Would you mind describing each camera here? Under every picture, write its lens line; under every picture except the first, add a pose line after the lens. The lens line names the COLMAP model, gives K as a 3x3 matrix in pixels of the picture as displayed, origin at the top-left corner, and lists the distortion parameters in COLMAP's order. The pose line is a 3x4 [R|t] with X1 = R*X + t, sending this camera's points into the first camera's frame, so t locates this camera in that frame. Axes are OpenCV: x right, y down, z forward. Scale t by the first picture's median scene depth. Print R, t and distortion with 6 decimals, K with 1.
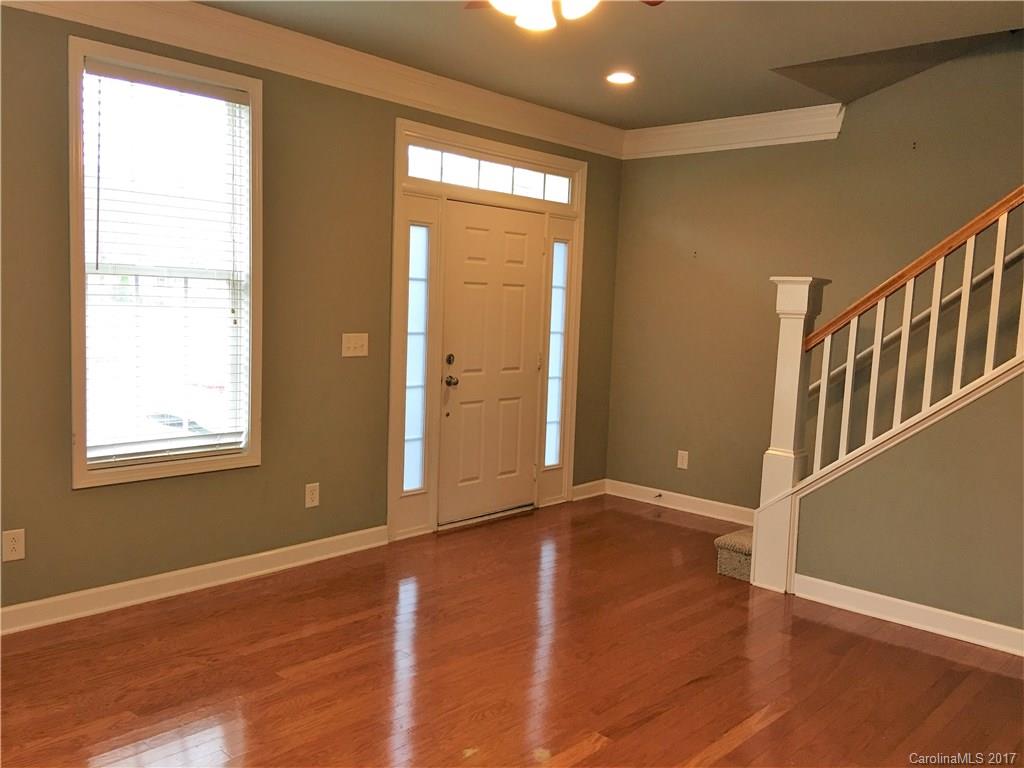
lens RADIAL K [[868.2, 0, 515.3], [0, 868.2, 385.2], [0, 0, 1]] dist [0.017262, -0.021061]
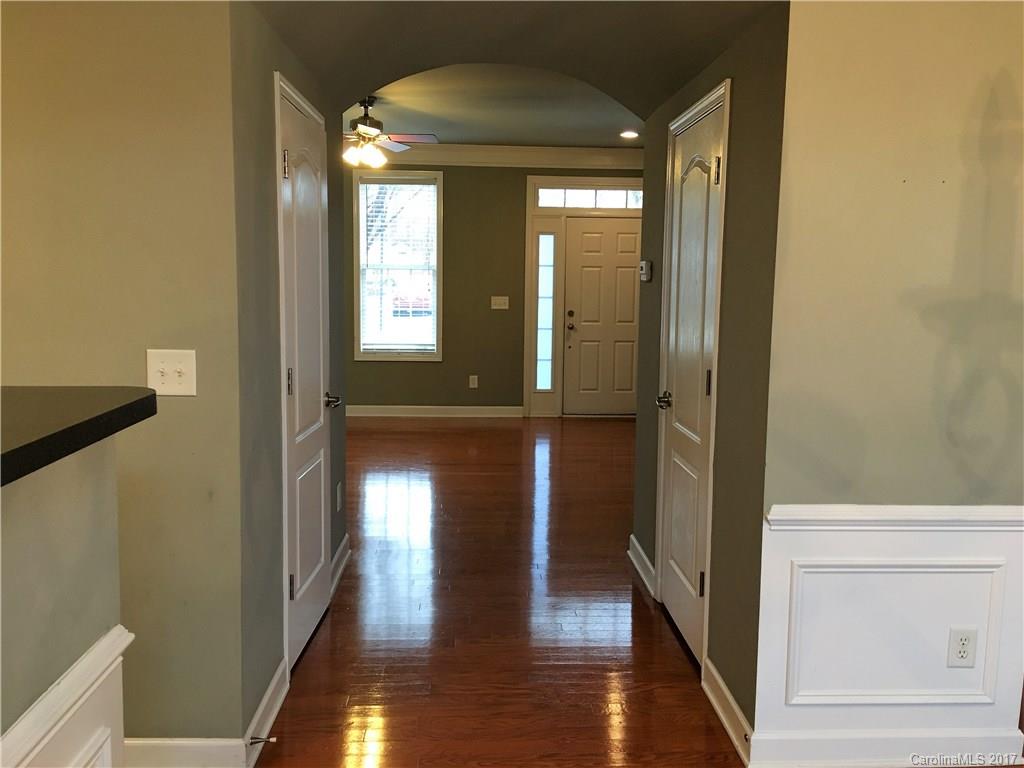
lens RADIAL K [[868.2, 0, 509.8], [0, 868.2, 384.7], [0, 0, 1]] dist [0.017262, -0.021061]
pose [[0.689086, 0.054014, -0.722664, 1.079380], [-0.057755, 0.998140, 0.019532, 0.082488], [0.722375, 0.028279, 0.690923, -0.229512]]
